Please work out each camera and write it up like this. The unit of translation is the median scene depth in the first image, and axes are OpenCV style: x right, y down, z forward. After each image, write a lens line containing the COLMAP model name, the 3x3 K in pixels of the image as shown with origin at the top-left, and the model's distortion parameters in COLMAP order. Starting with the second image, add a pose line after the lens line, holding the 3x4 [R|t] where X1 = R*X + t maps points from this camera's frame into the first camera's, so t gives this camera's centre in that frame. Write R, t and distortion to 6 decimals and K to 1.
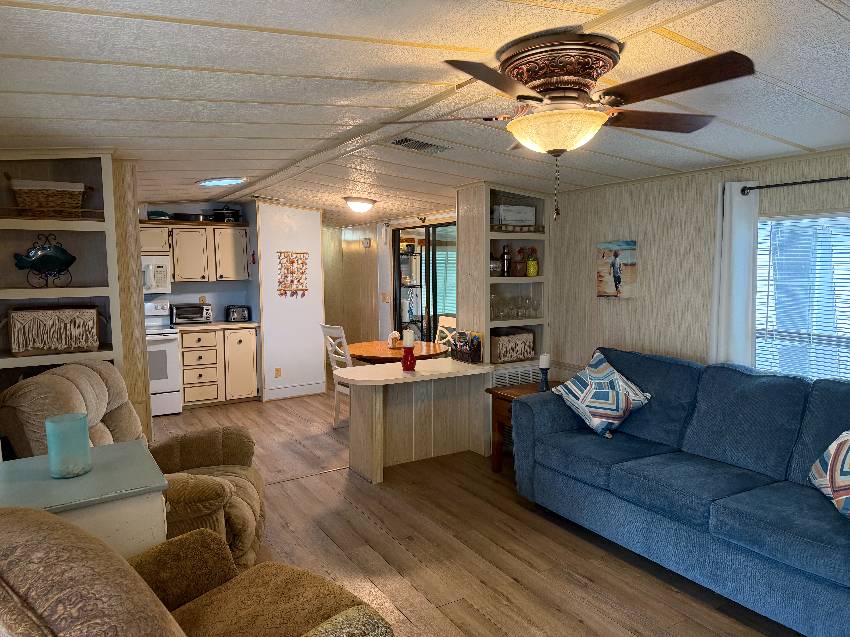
lens RADIAL K [[589.7, 0, 433.3], [0, 589.7, 321.9], [0, 0, 1]] dist [0.082316, -0.090522]
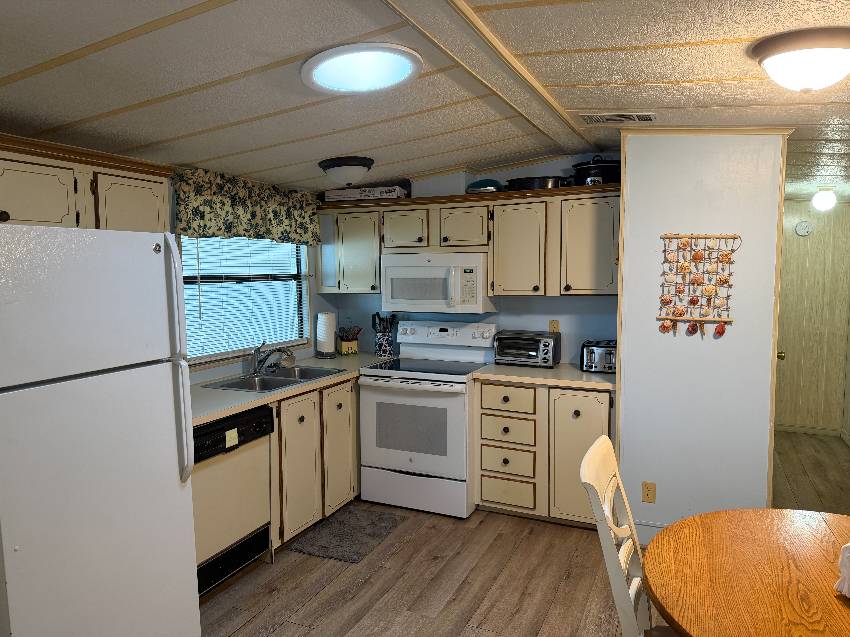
lens RADIAL K [[589.7, 0, 422.7], [0, 589.7, 320.3], [0, 0, 1]] dist [0.082316, -0.090522]
pose [[0.551306, 0.072424, -0.831154, 0.025079], [-0.074443, 0.996522, 0.037455, -0.057072], [0.830976, 0.041224, 0.554779, 0.593304]]
